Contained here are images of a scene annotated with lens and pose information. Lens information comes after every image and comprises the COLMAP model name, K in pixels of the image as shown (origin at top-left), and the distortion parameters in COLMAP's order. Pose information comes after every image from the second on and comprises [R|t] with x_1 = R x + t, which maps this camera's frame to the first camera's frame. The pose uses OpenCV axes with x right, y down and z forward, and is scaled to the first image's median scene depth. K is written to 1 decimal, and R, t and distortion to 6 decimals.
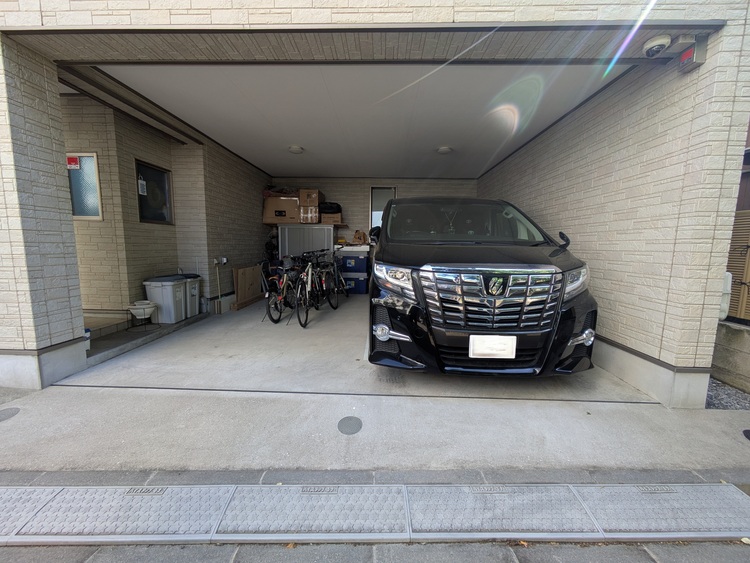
lens RADIAL K [[297.0, 0, 376.9], [0, 297.0, 282.0], [0, 0, 1]] dist [0.000545, 0.000304]
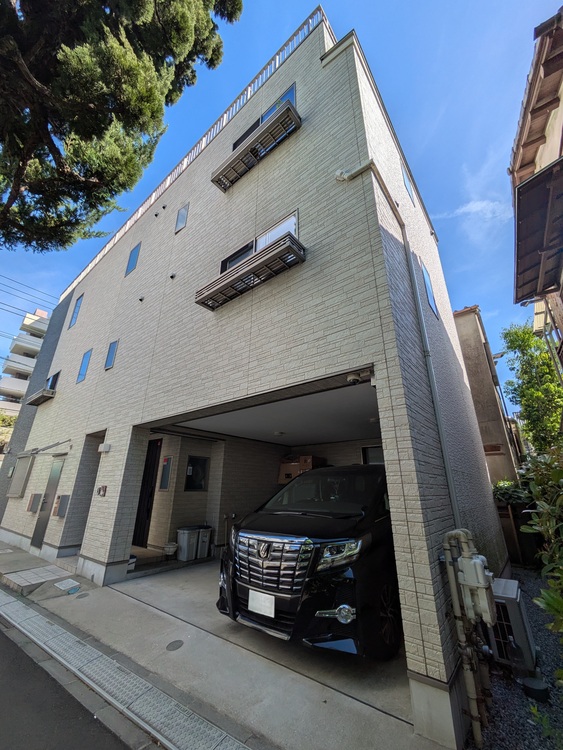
lens RADIAL K [[297.0, 0, 282.7], [0, 297.0, 375.5], [0, 0, 1]] dist [0.000545, 0.000304]
pose [[0.798097, -0.225172, -0.558873, 1.395494], [-0.068017, 0.887947, -0.454888, -0.084177], [0.598678, 0.401057, 0.693352, -0.258772]]
